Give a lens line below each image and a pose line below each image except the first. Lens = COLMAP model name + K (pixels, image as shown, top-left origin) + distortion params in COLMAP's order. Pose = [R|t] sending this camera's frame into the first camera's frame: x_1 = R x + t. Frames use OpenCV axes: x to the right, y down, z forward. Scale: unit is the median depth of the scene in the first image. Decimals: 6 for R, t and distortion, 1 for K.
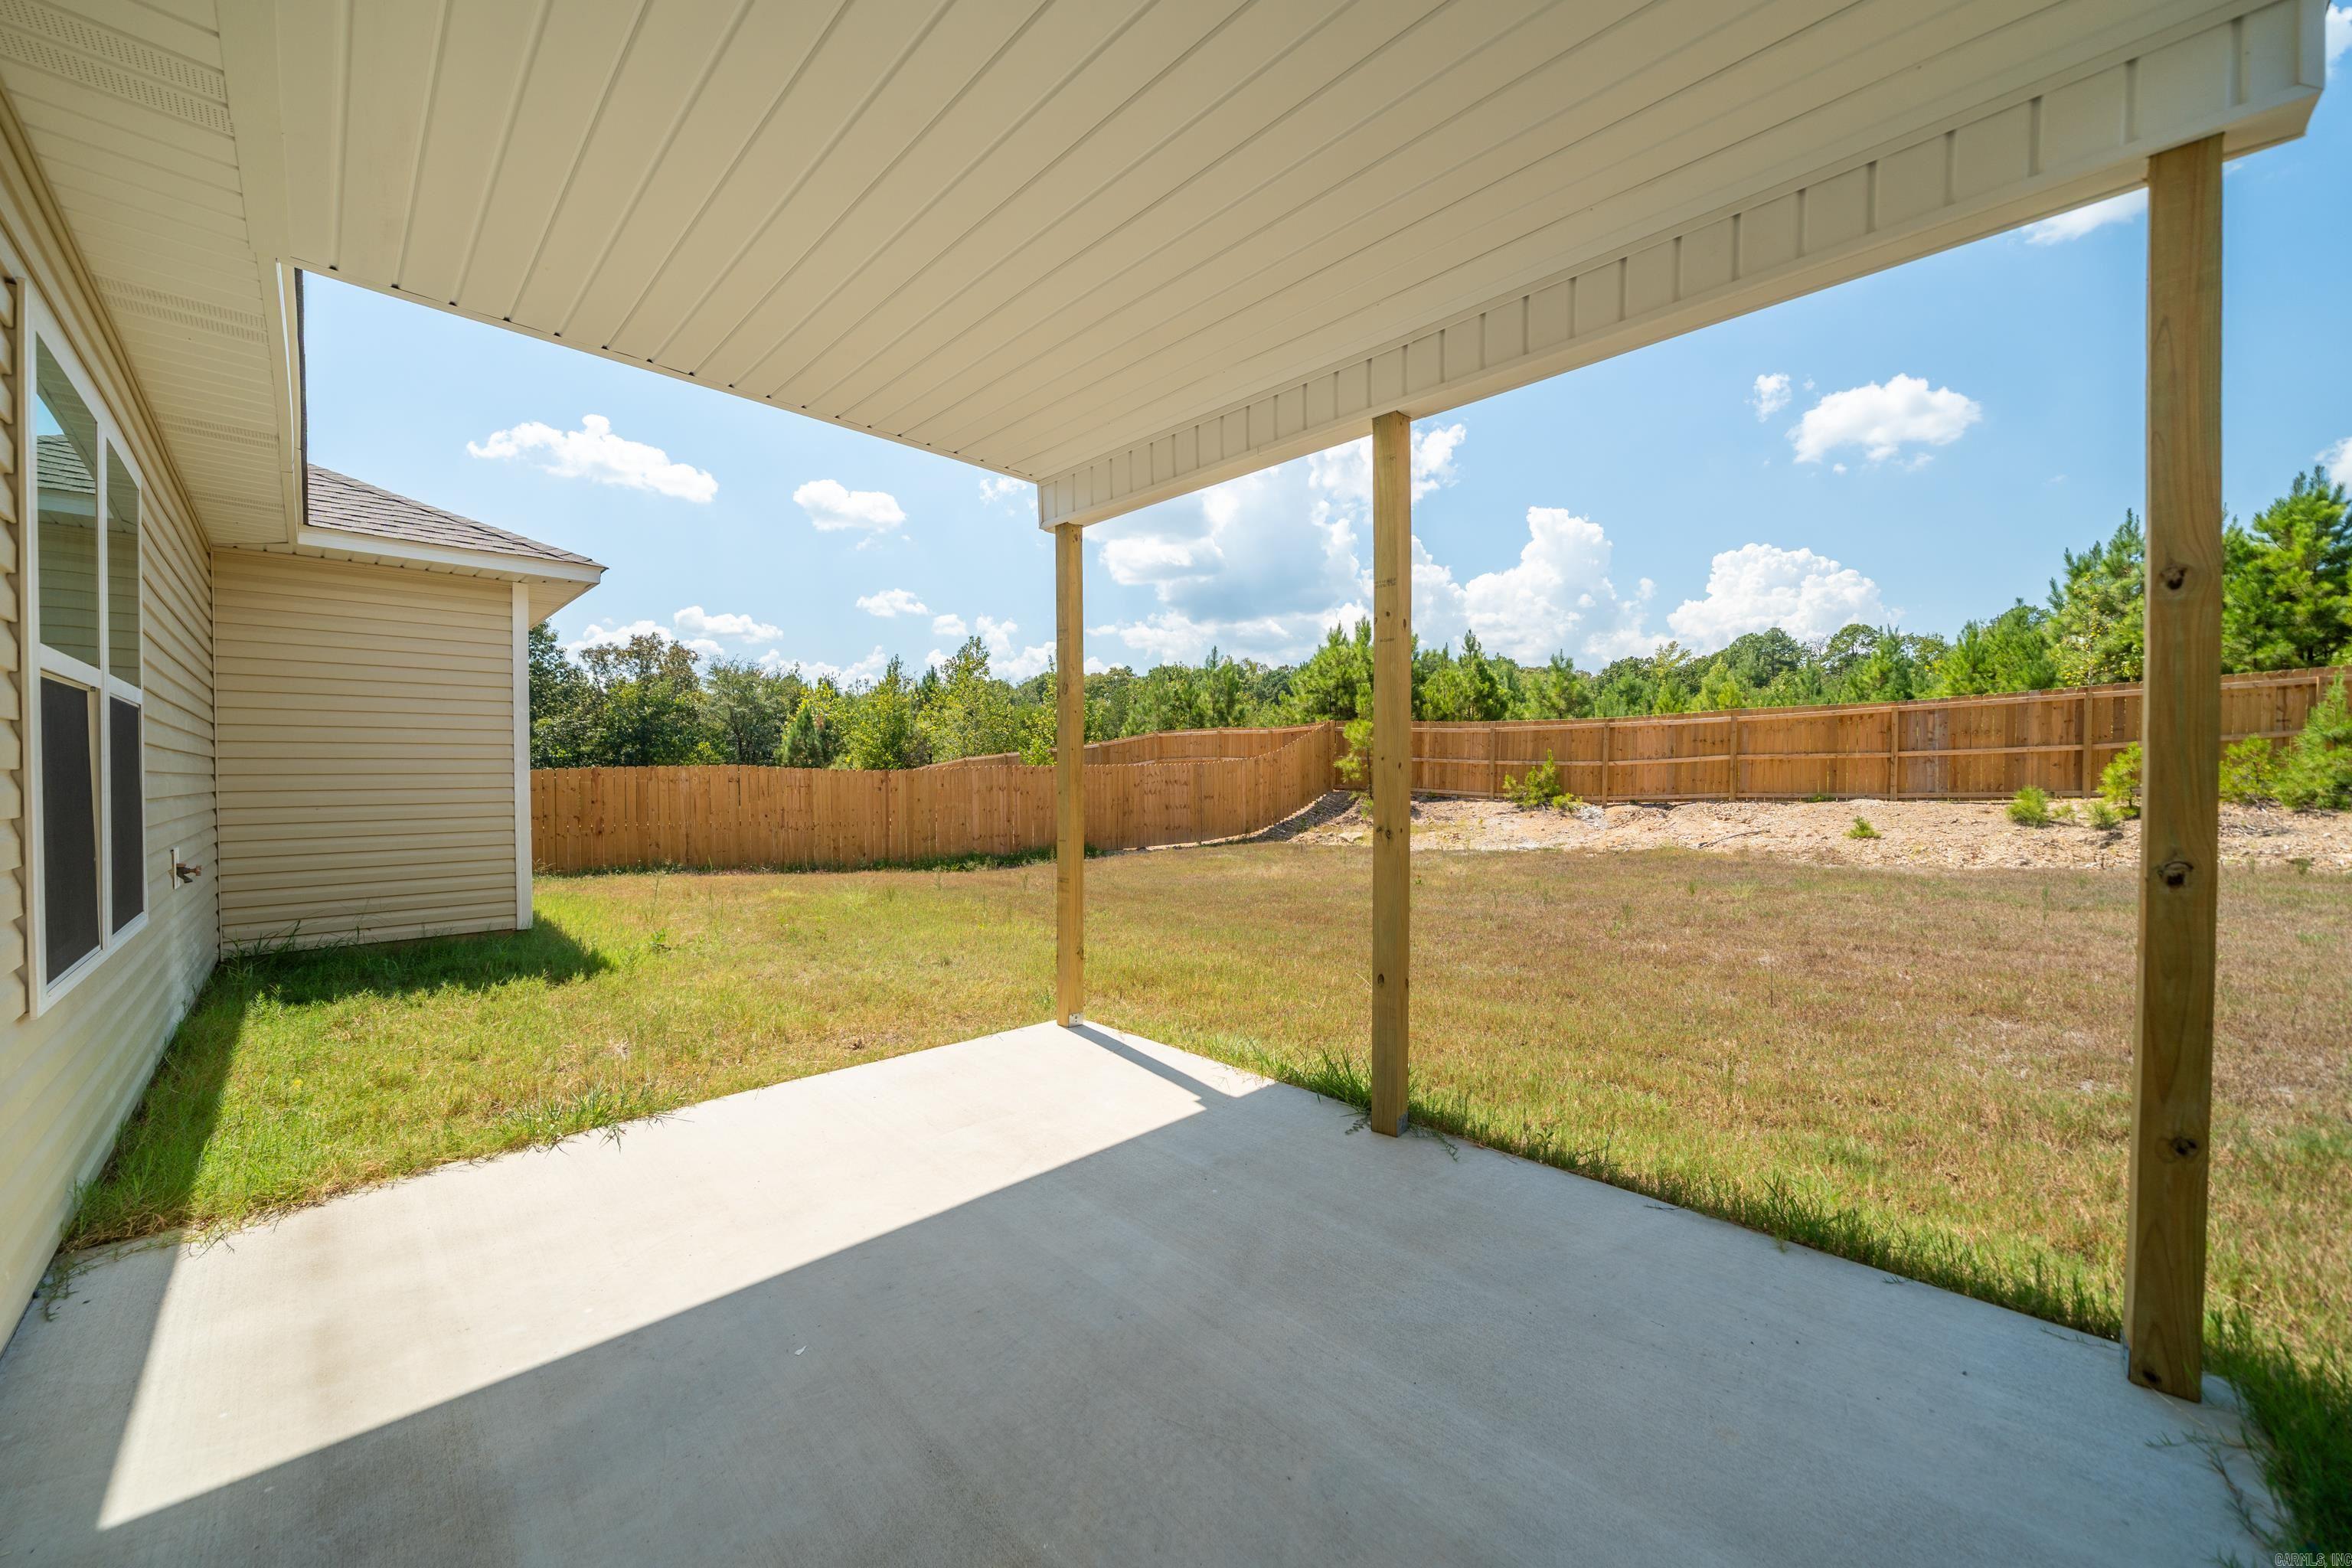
lens RADIAL K [[864.0, 0, 1176.0], [0, 864.0, 784.0], [0, 0, 1]] dist [0.000260, -0.000057]
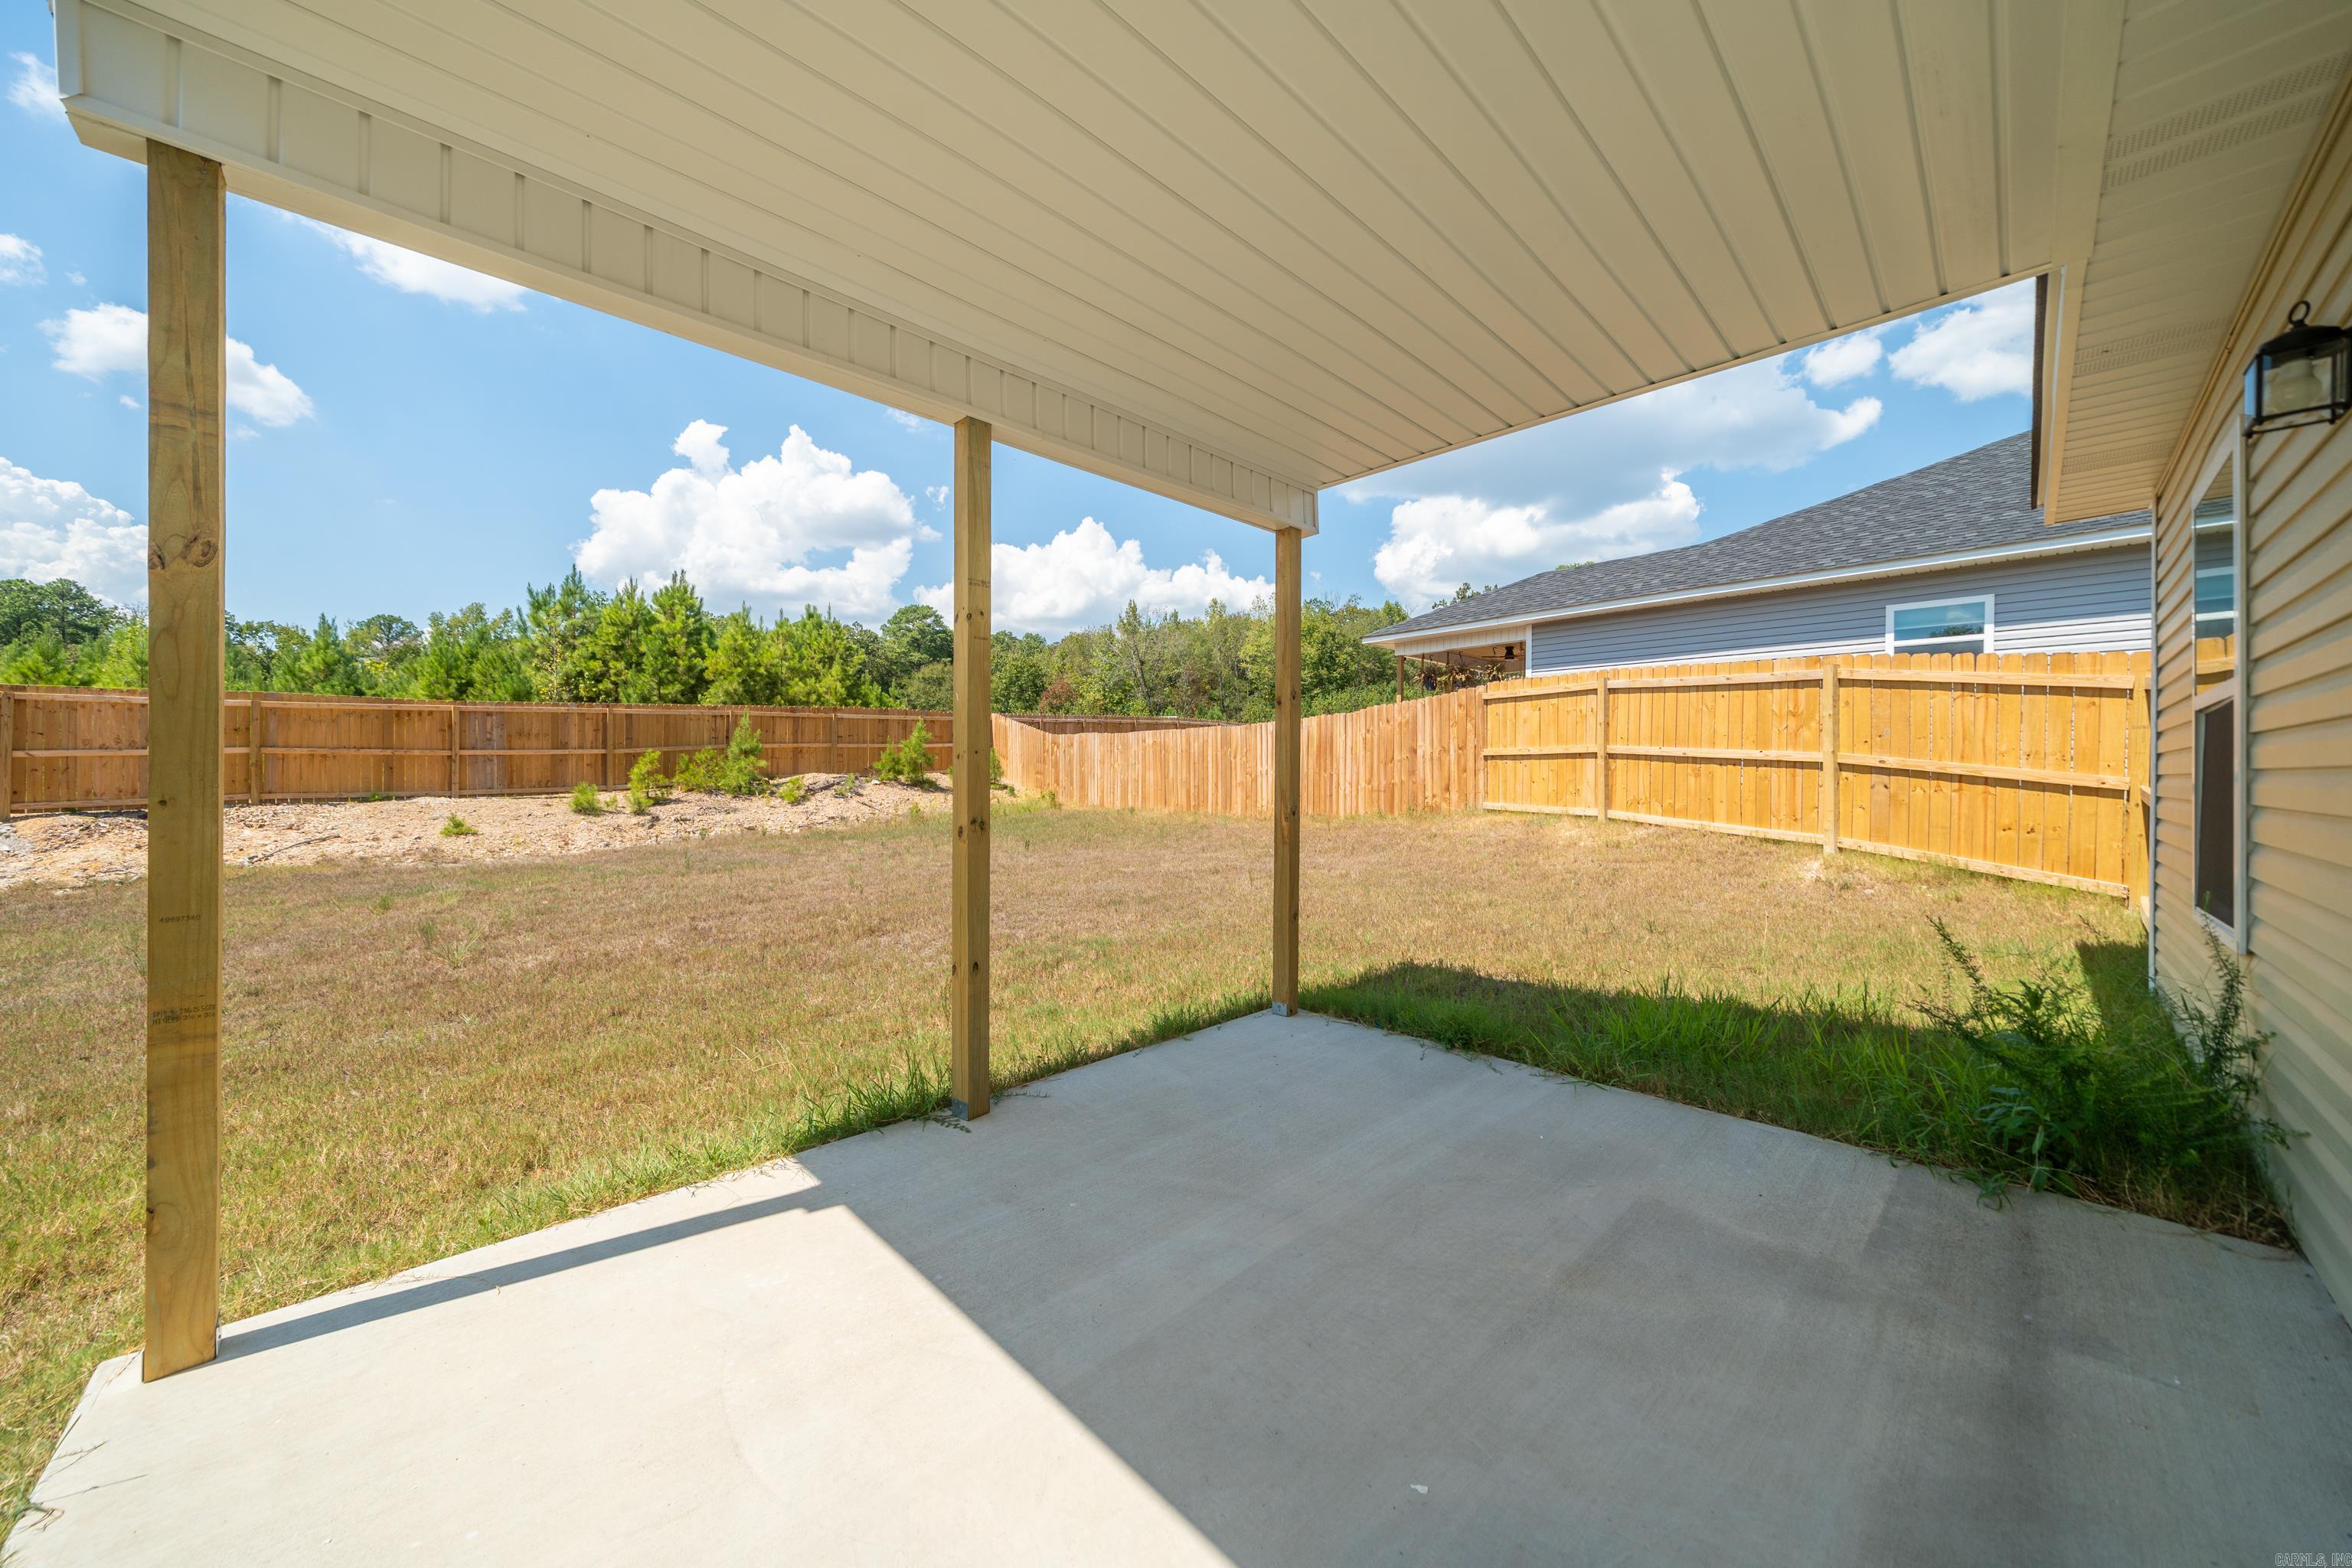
lens RADIAL K [[822.5, 0, 1176.0], [0, 822.5, 784.0], [0, 0, 1]] dist [-0.001623, -0.000118]
pose [[0.022132, -0.010027, 0.999705, -0.128506], [0.008099, 0.999919, 0.009850, 0.000337], [-0.999722, 0.007879, 0.022211, 0.130696]]
